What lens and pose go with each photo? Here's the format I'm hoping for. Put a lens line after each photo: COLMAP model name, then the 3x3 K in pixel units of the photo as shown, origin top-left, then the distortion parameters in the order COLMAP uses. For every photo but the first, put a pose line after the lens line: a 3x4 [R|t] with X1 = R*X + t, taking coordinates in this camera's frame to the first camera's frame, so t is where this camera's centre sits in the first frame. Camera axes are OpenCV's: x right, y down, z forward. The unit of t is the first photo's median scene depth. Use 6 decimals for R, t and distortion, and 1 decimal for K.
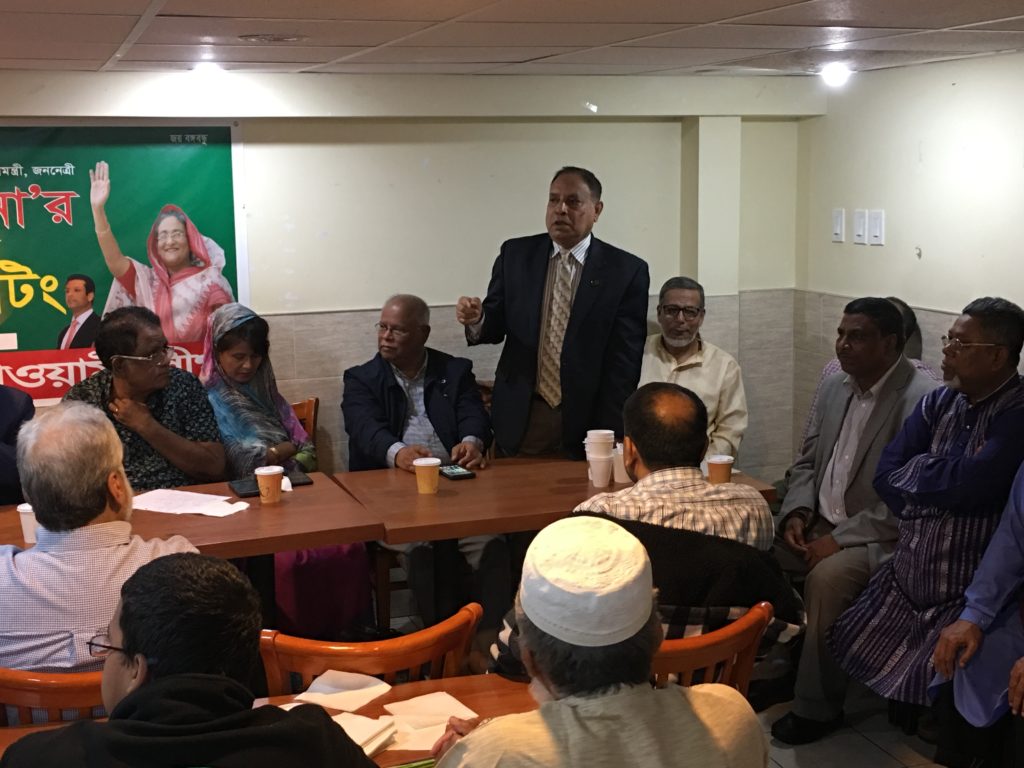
lens RADIAL K [[1380.7, 0, 524.9], [0, 1380.7, 368.8], [0, 0, 1]] dist [0.054702, 0.000000]
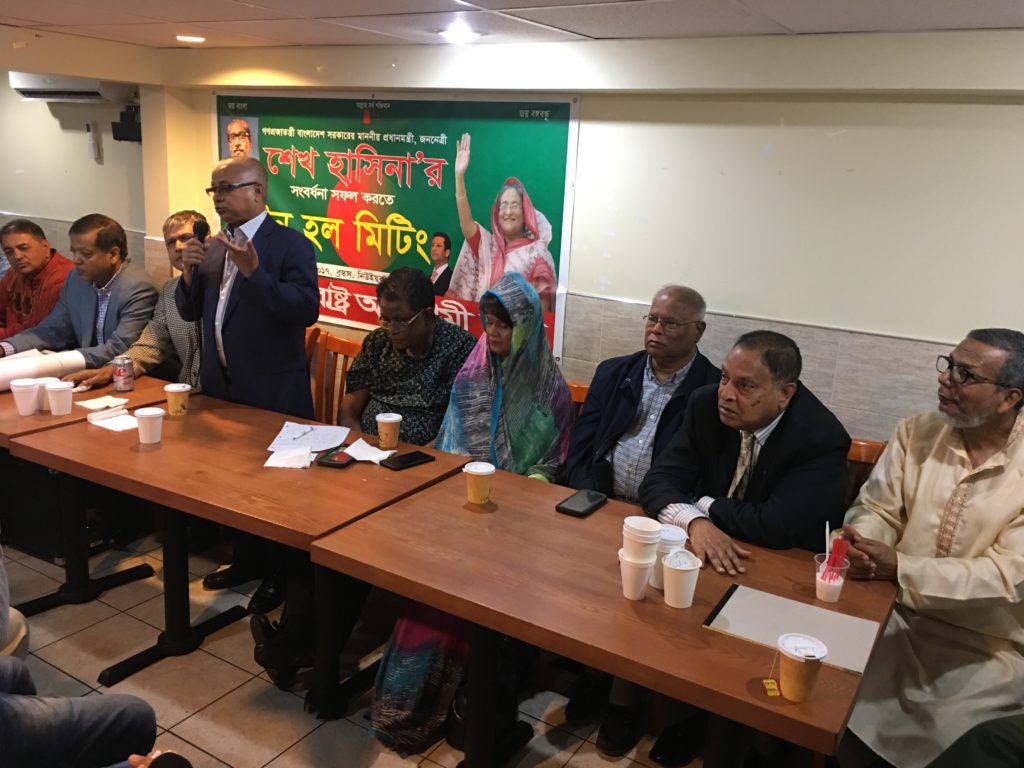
lens RADIAL K [[873.7, 0, 501.5], [0, 873.7, 369.8], [0, 0, 1]] dist [0.071032, -0.096755]
pose [[0.625555, 0.229288, -0.745727, 0.280984], [-0.173945, 0.972768, 0.153182, -0.076677], [0.760542, 0.033891, 0.648404, 0.564549]]
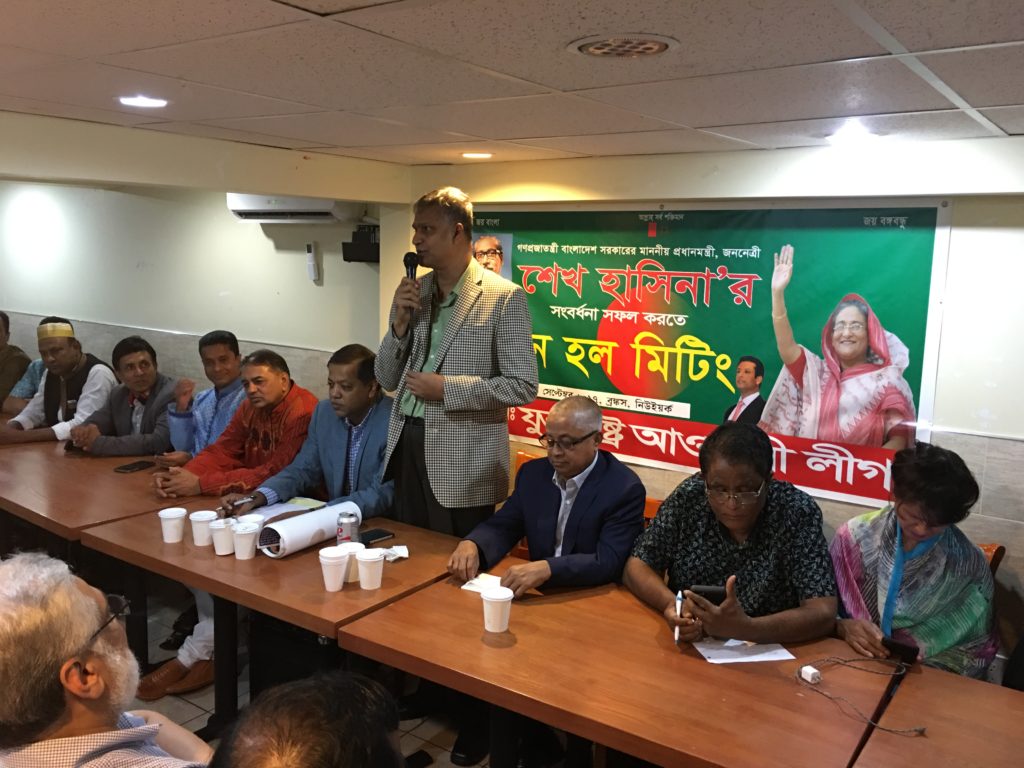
lens RADIAL K [[873.7, 0, 499.0], [0, 873.7, 371.3], [0, 0, 1]] dist [0.071032, -0.096755]
pose [[0.566449, 0.143022, -0.811591, 0.092498], [-0.148954, 0.986373, 0.069860, -0.074335], [0.810523, 0.081317, 0.580034, 0.481876]]
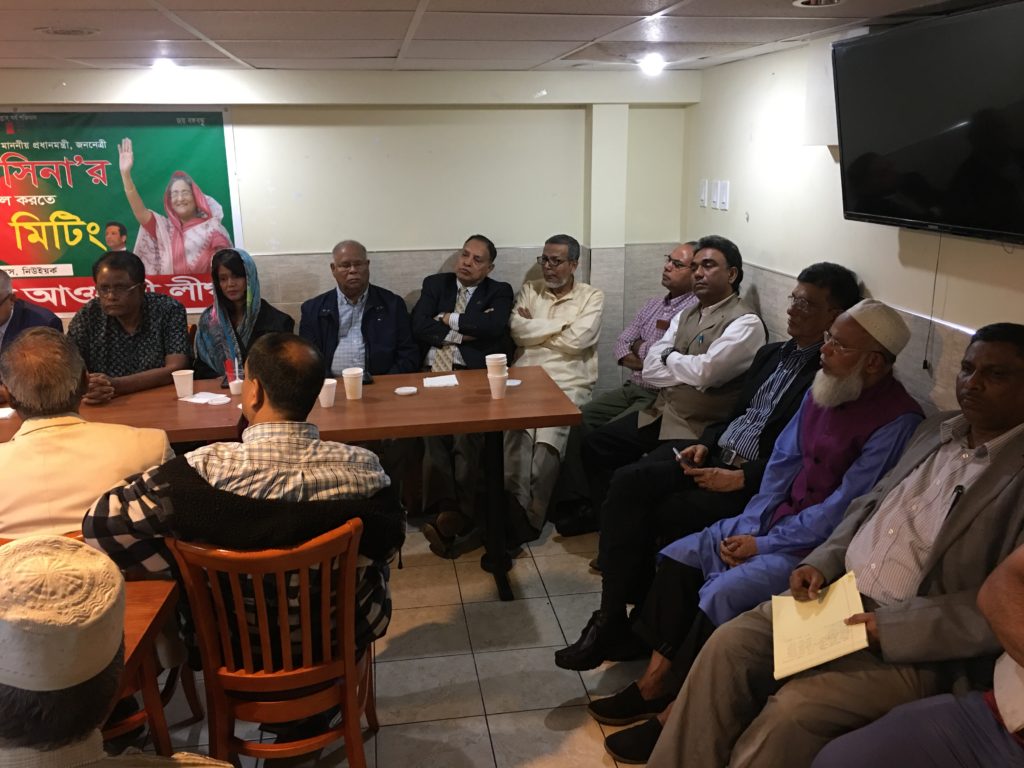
lens RADIAL K [[873.7, 0, 515.5], [0, 873.7, 373.7], [0, 0, 1]] dist [0.071032, -0.096755]
pose [[0.983792, 0.048228, -0.172704, 0.228295], [-0.029338, 0.993464, 0.110309, -0.026753], [0.176895, -0.103454, 0.978777, 0.195288]]
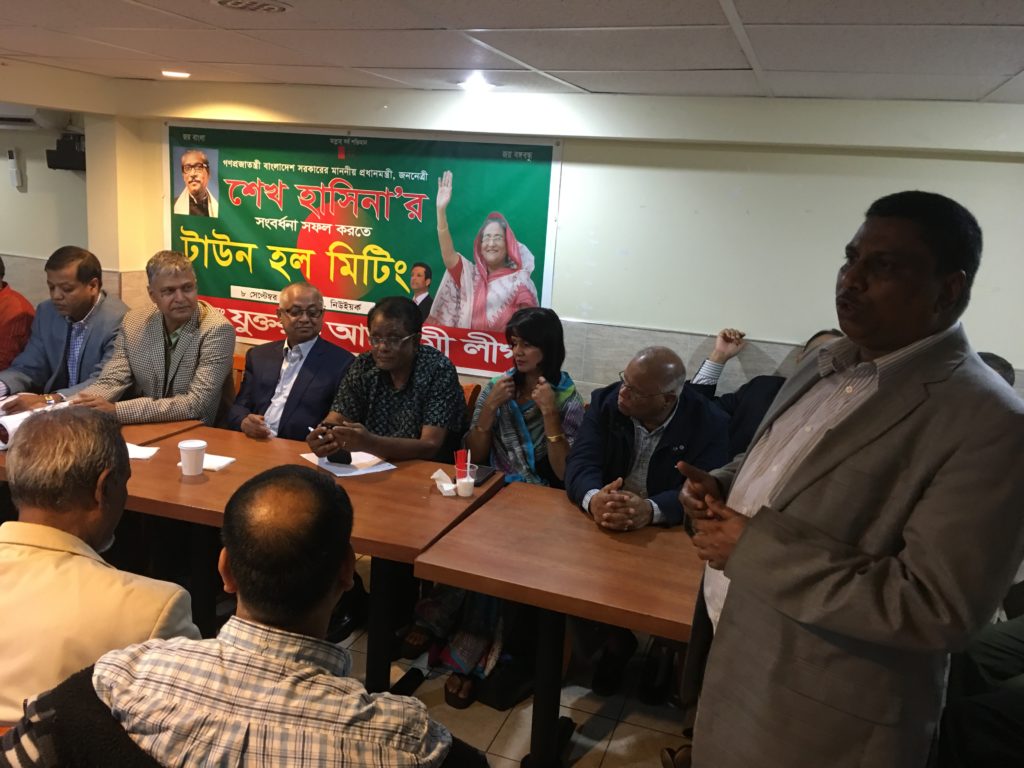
lens RADIAL K [[873.7, 0, 500.2], [0, 873.7, 367.4], [0, 0, 1]] dist [0.071032, -0.096755]
pose [[0.770760, 0.188252, -0.608679, 0.219093], [-0.165988, 0.981692, 0.093430, -0.060619], [0.615124, 0.029021, 0.787896, 0.433938]]
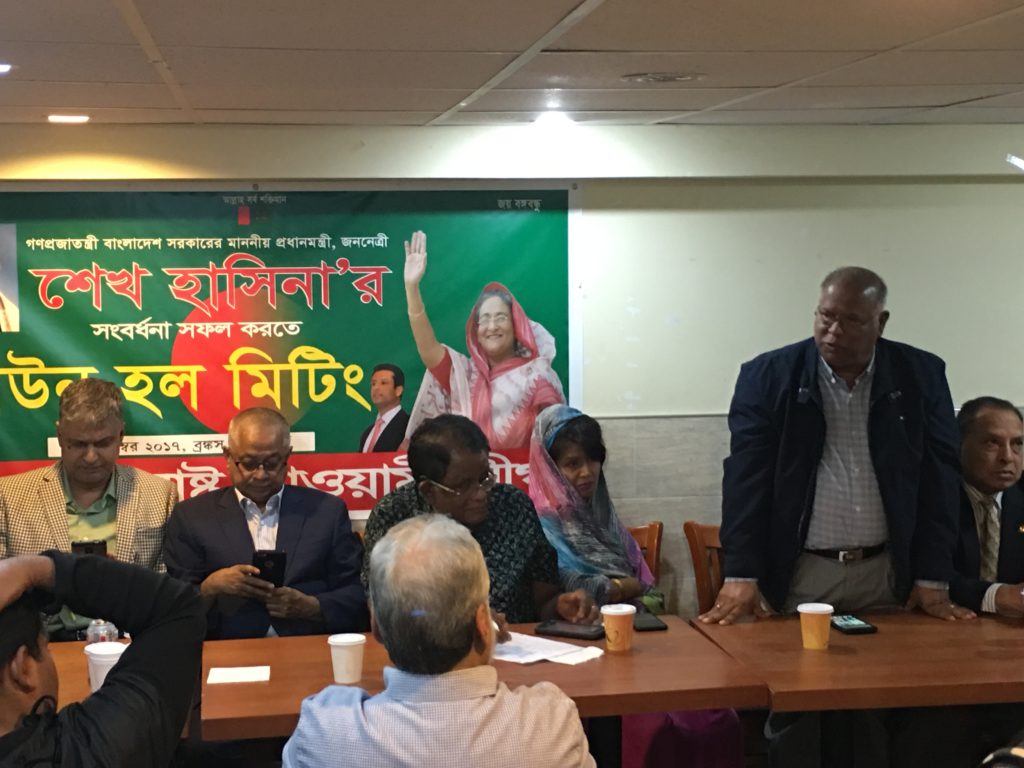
lens RADIAL K [[1684.5, 0, 533.1], [0, 1684.5, 364.9], [0, 0, 1]] dist [0.009359, 0.000000]
pose [[0.980816, 0.018747, -0.194032, -0.035935], [-0.033001, 0.996966, -0.070491, 0.001591], [0.192122, 0.075542, 0.978459, 0.017341]]
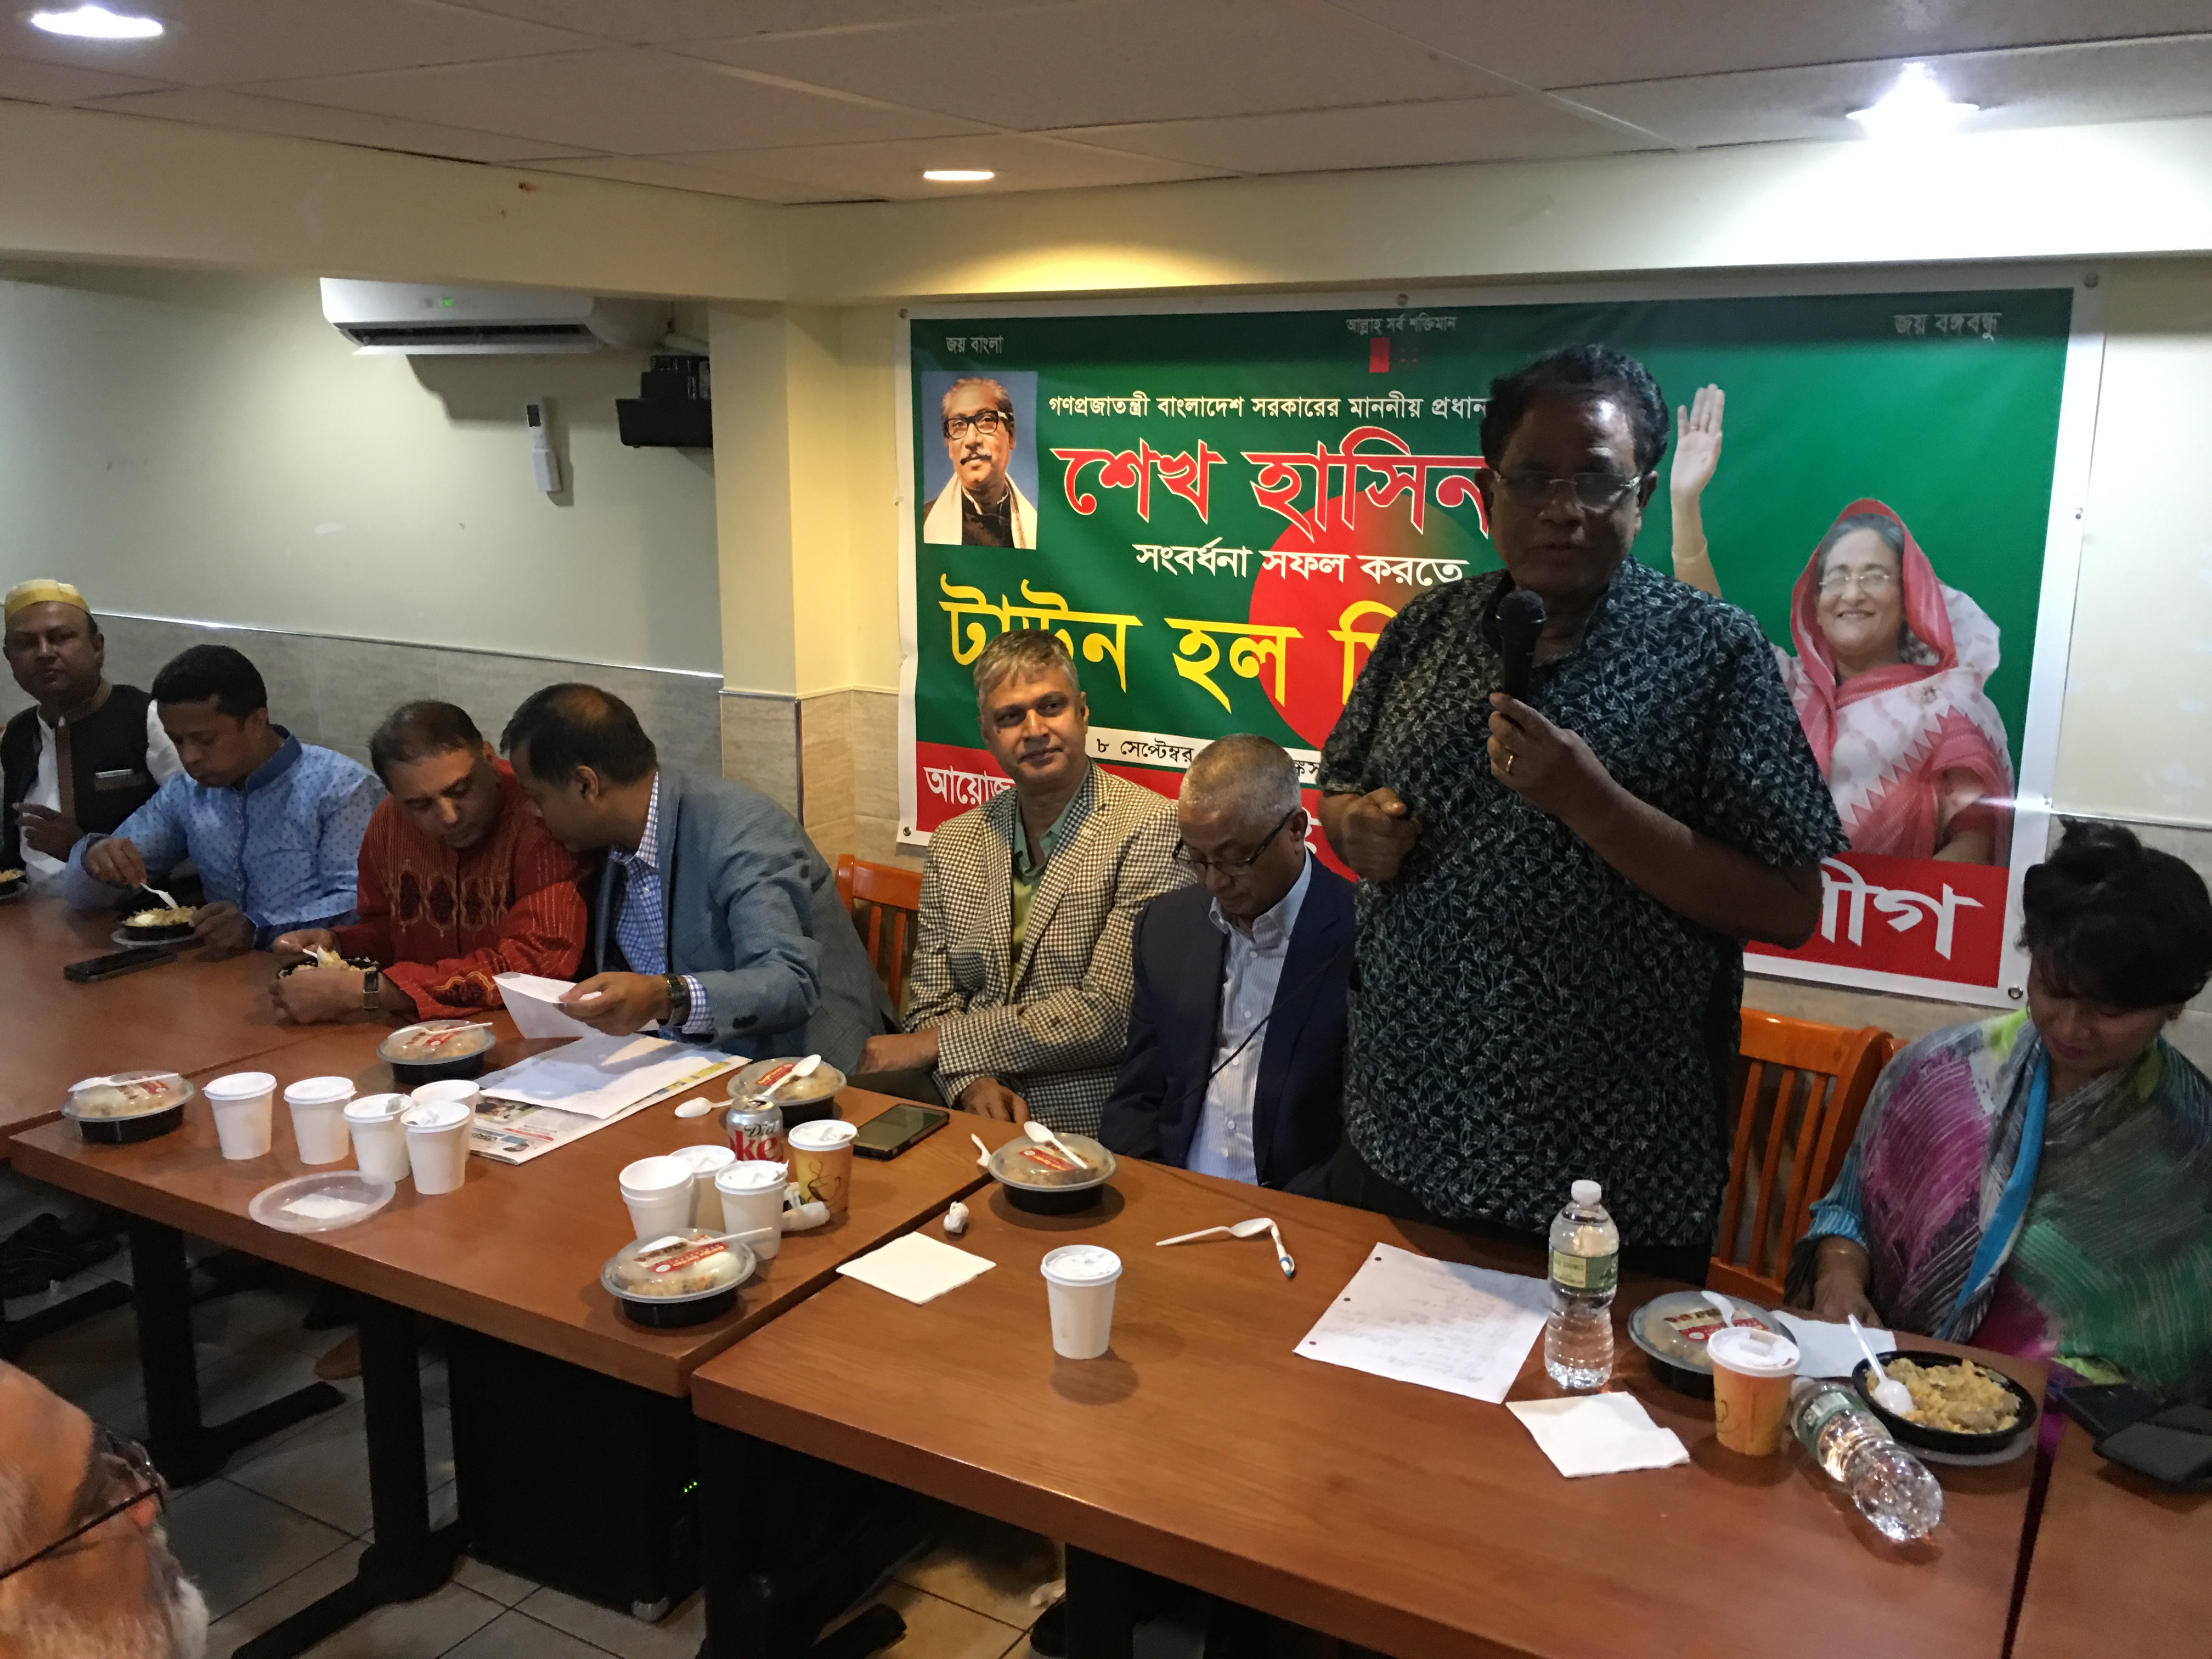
lens RADIAL K [[1887.2, 0, 1086.5], [0, 1887.2, 809.7], [0, 0, 1]] dist [0.071032, -0.096755]
pose [[0.632076, 0.179100, -0.753925, 0.023410], [-0.123550, 0.983771, 0.130119, -0.076124], [0.764994, 0.010902, 0.643945, 0.496325]]
